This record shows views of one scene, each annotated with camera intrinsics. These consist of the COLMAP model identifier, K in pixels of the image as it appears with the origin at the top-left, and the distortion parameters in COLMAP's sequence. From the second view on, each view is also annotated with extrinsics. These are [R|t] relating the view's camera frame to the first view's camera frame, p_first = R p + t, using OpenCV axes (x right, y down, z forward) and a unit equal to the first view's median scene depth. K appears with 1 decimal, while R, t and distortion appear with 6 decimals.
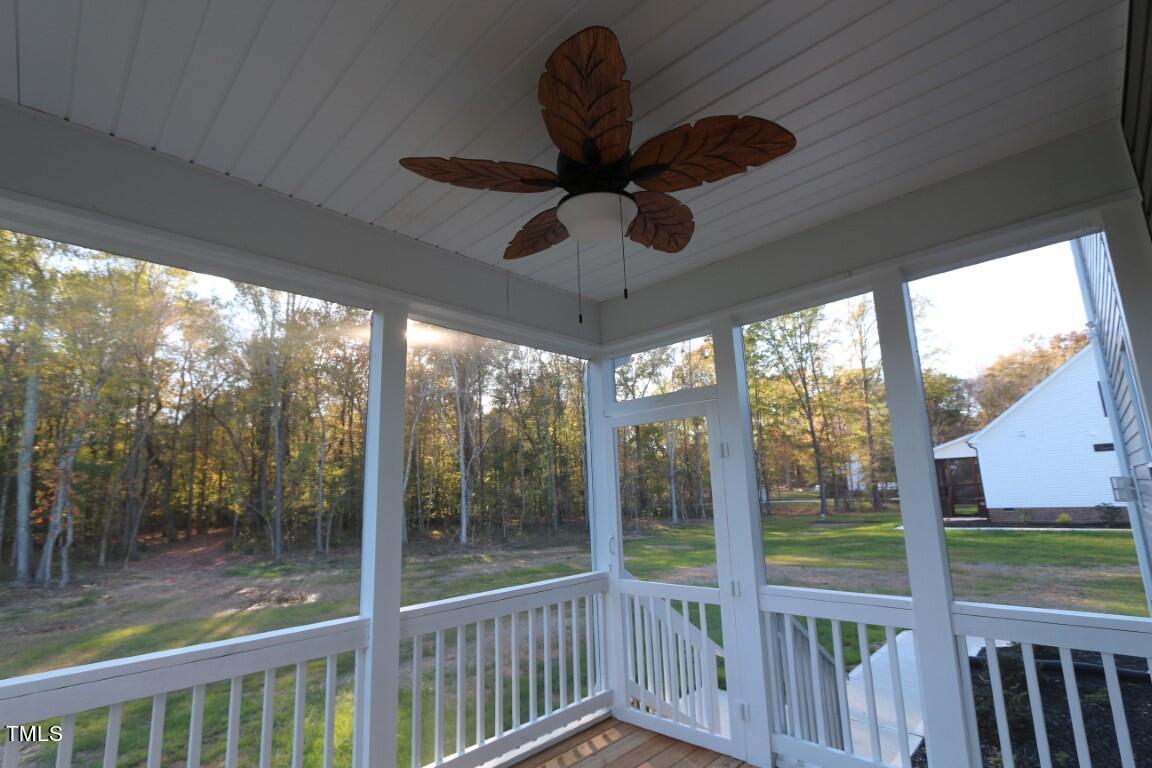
lens RADIAL K [[529.4, 0, 570.3], [0, 529.4, 392.8], [0, 0, 1]] dist [-0.011977, 0.002805]
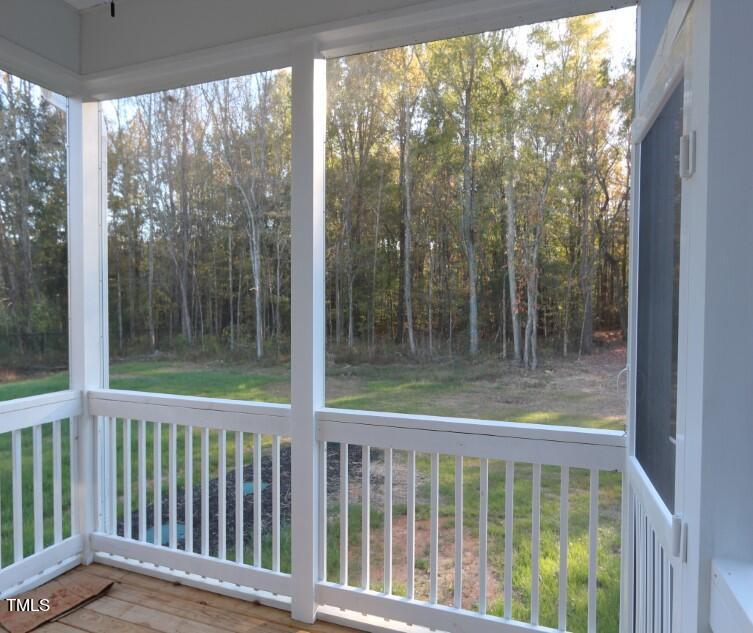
lens RADIAL K [[654.7, 0, 376.9], [0, 654.7, 311.3], [0, 0, 1]] dist [0.014808, -0.007583]
pose [[0.324630, 0.041505, -0.944930, 0.215278], [0.163236, 0.981588, 0.099195, 0.043460], [0.931649, -0.186449, 0.311877, 0.223623]]
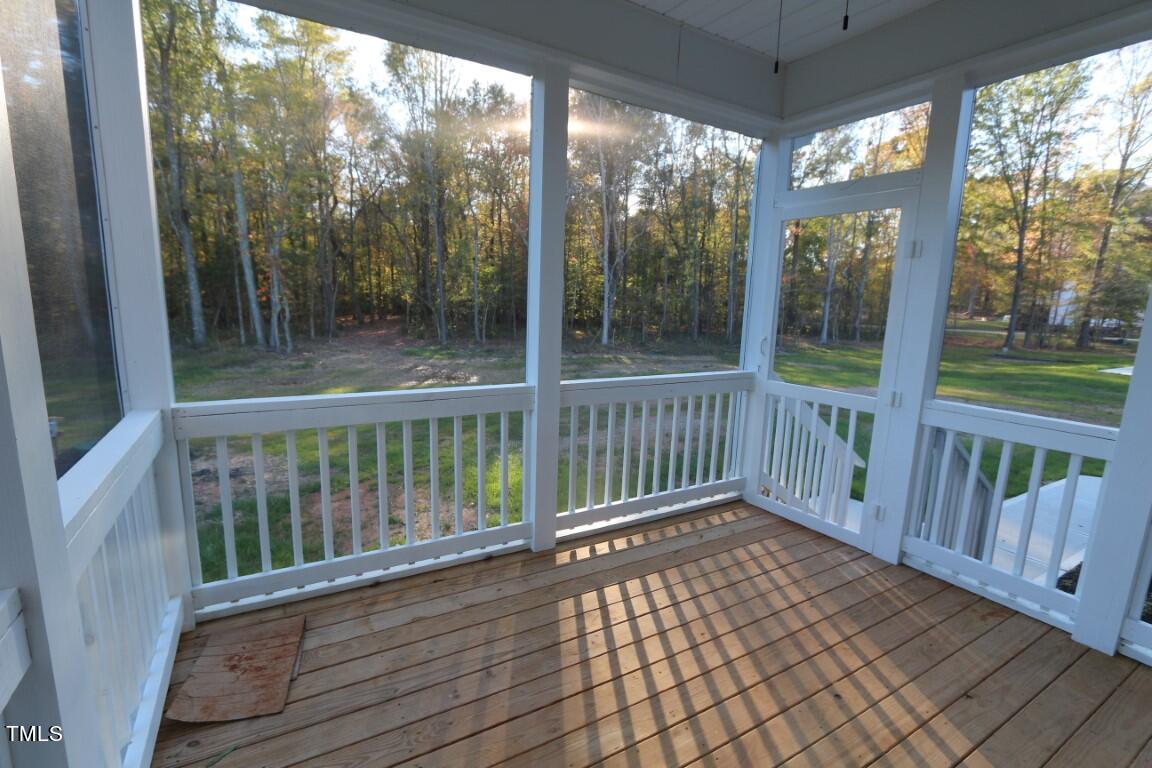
lens RADIAL K [[529.4, 0, 571.0], [0, 529.4, 390.9], [0, 0, 1]] dist [-0.011977, 0.002805]
pose [[0.966212, 0.100580, -0.237315, -0.007632], [-0.012714, 0.938197, 0.345868, 0.009408], [0.257435, -0.331164, 0.907776, -0.001708]]
